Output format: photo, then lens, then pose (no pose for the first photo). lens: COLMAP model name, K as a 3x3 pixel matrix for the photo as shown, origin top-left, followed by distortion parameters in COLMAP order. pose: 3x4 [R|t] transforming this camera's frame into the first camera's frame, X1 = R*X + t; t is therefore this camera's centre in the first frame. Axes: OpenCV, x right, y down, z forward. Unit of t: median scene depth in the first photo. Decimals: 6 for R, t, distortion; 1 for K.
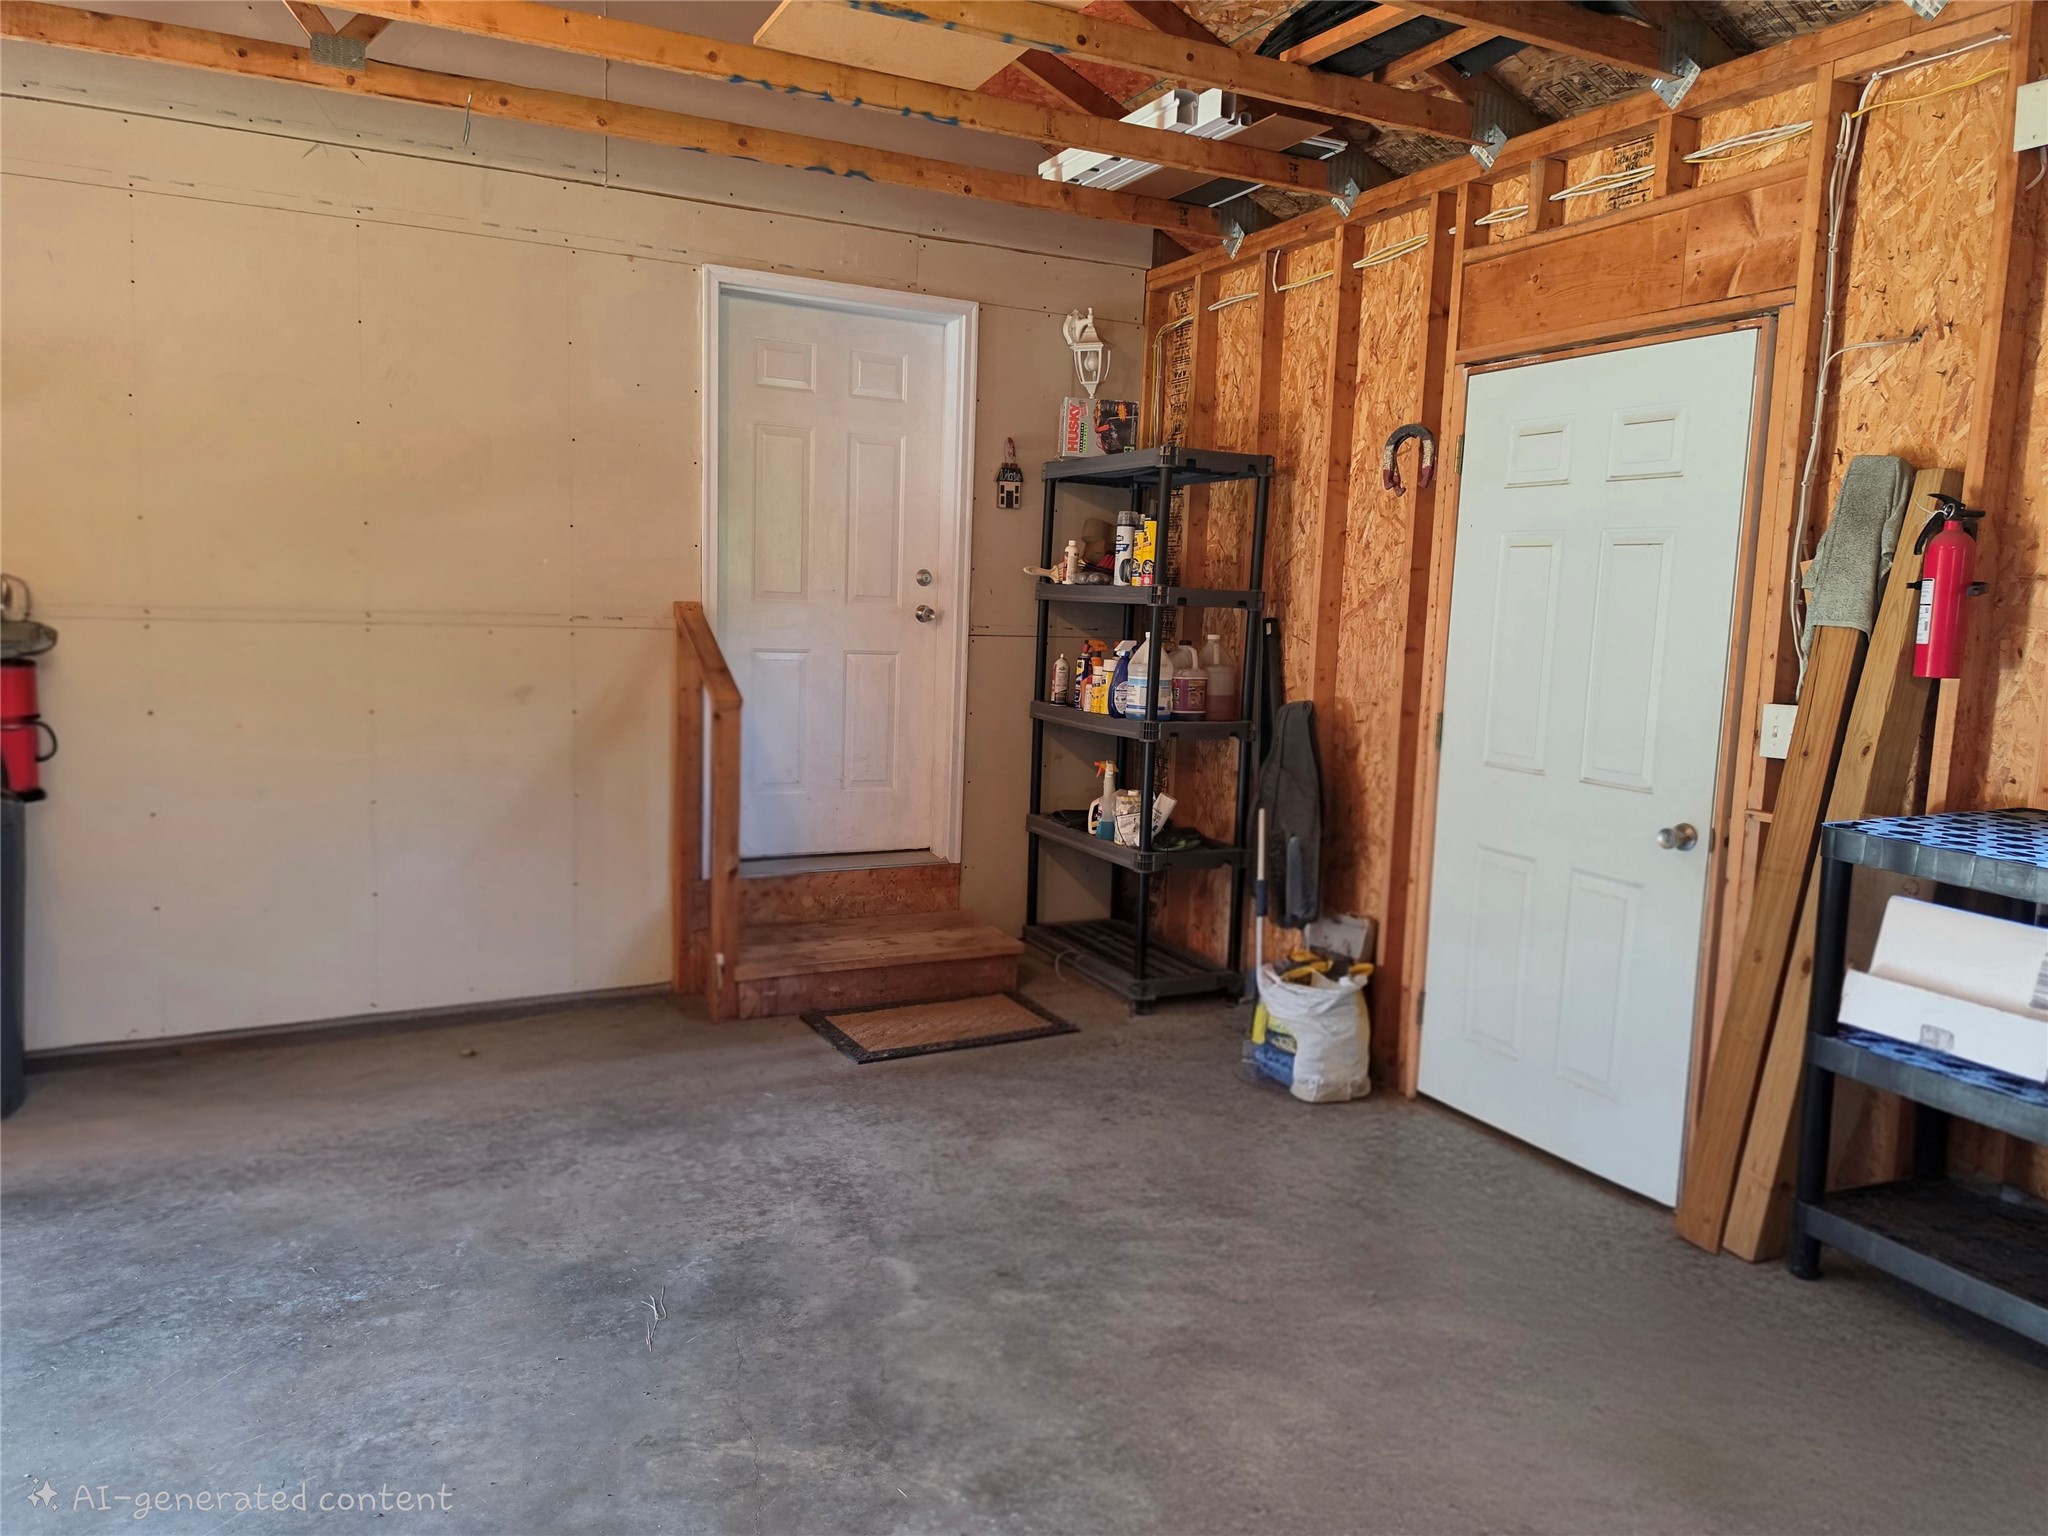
lens RADIAL K [[1395.7, 0, 1033.5], [0, 1395.7, 795.2], [0, 0, 1]] dist [0.060515, -0.098270]
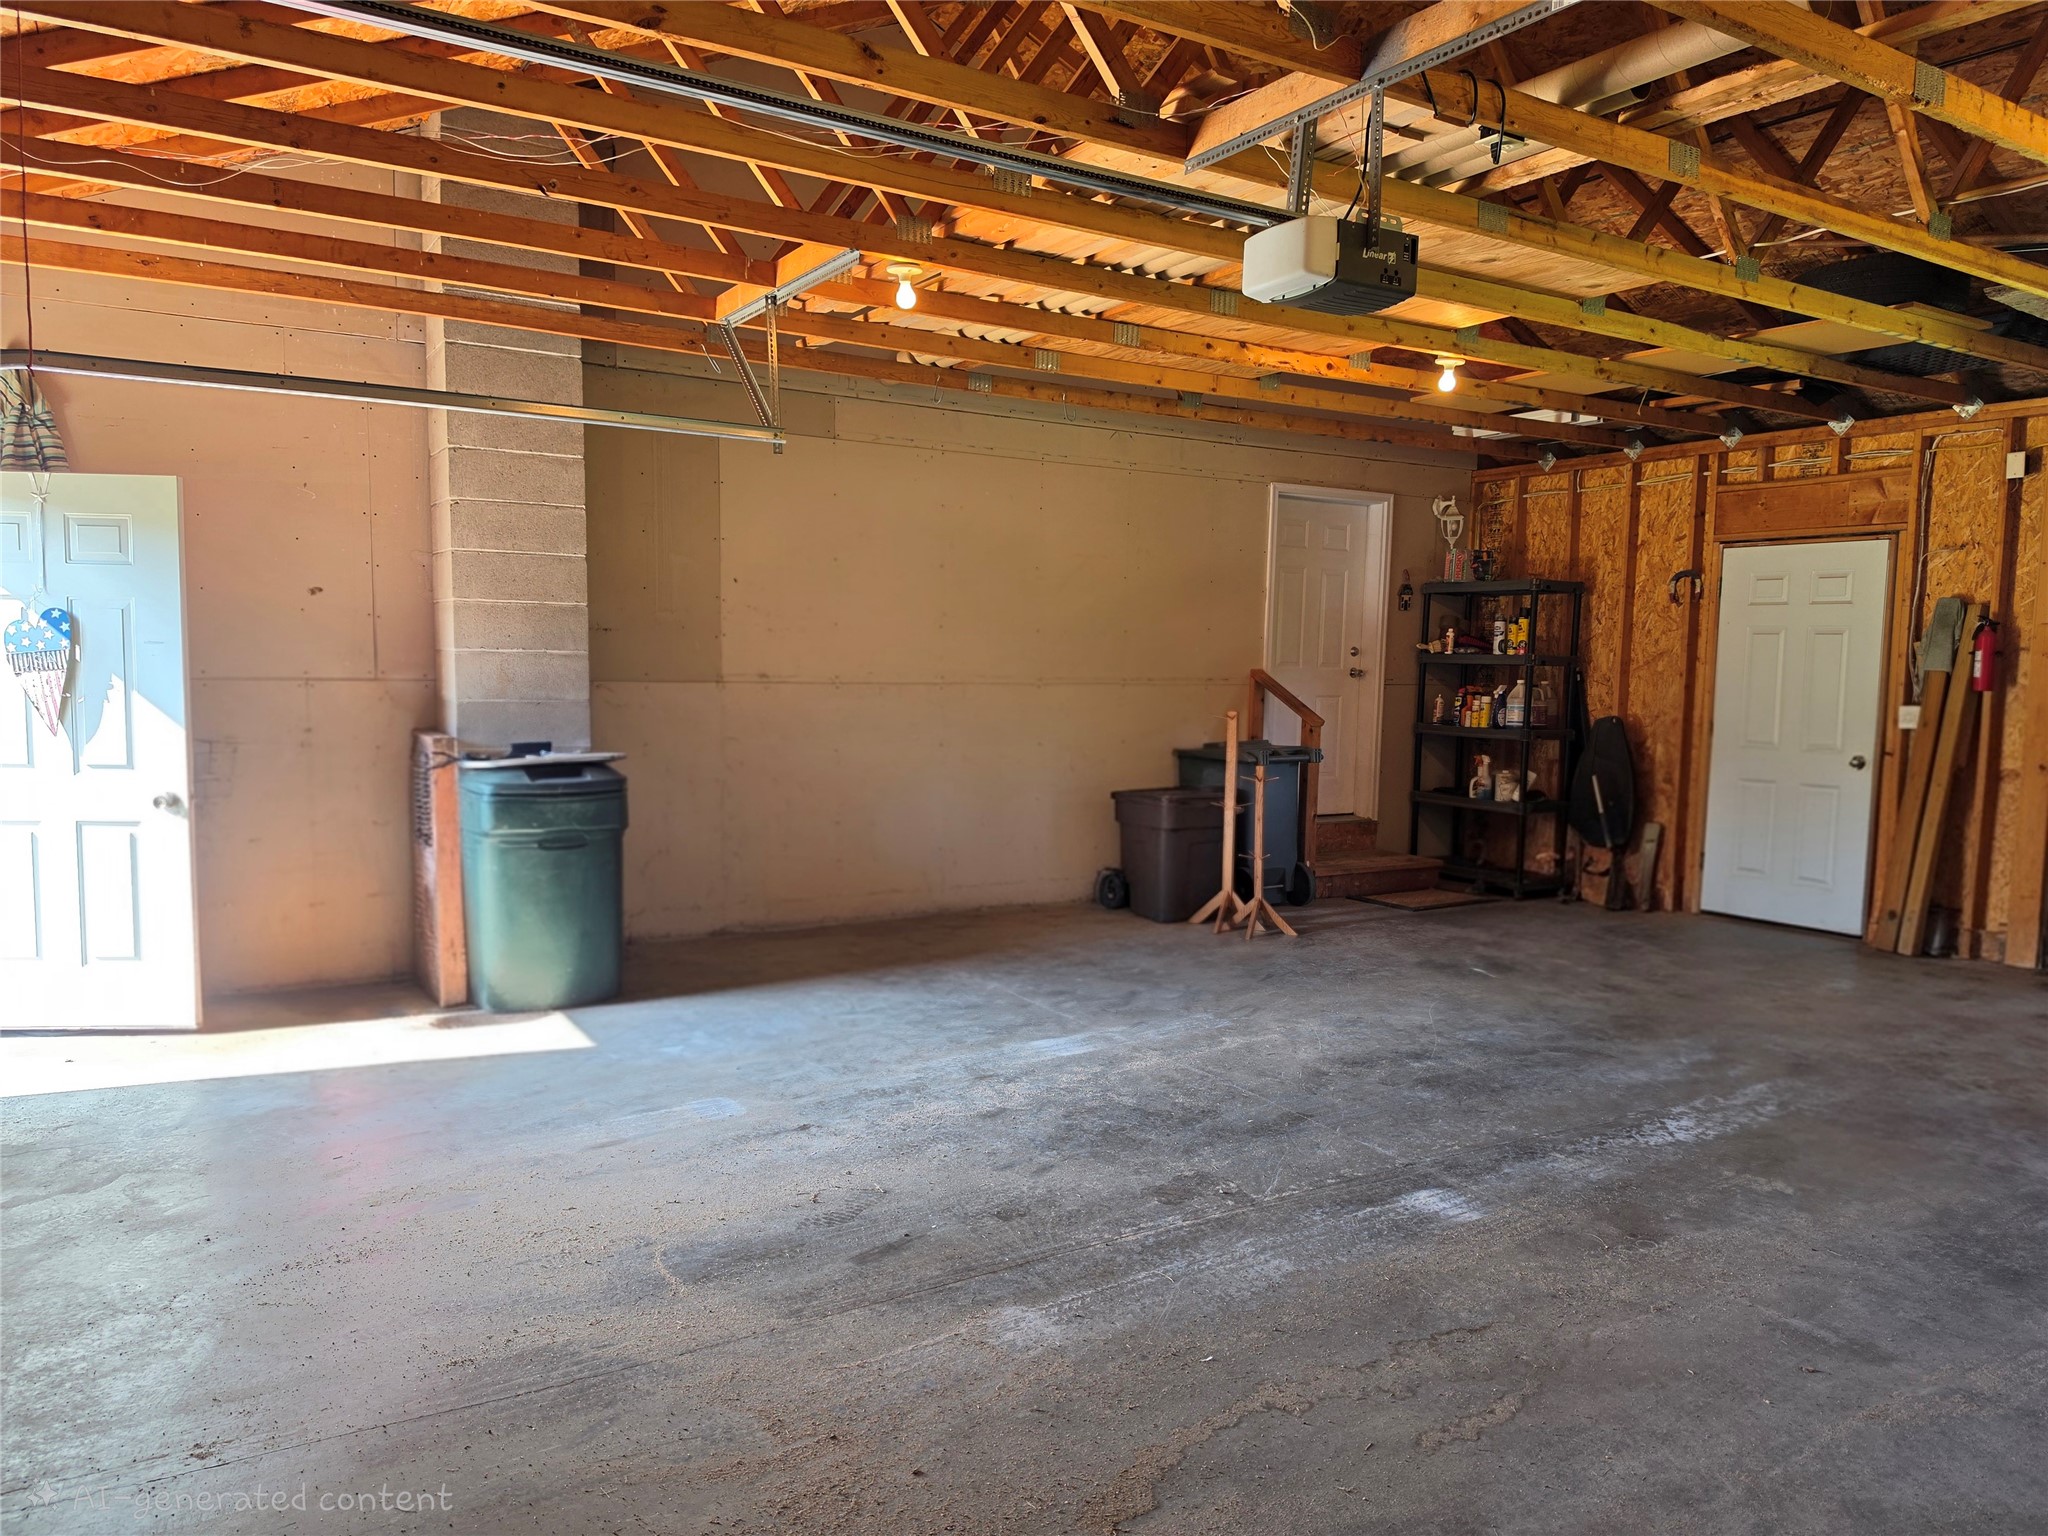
lens RADIAL K [[1408.0, 0, 1022.9], [0, 1408.0, 782.4], [0, 0, 1]] dist [0.093903, -0.149012]
pose [[0.996334, -0.021735, 0.082740, -0.807499], [0.026005, 0.998365, -0.050893, 0.103293], [-0.081499, 0.052859, 0.995271, -0.863045]]
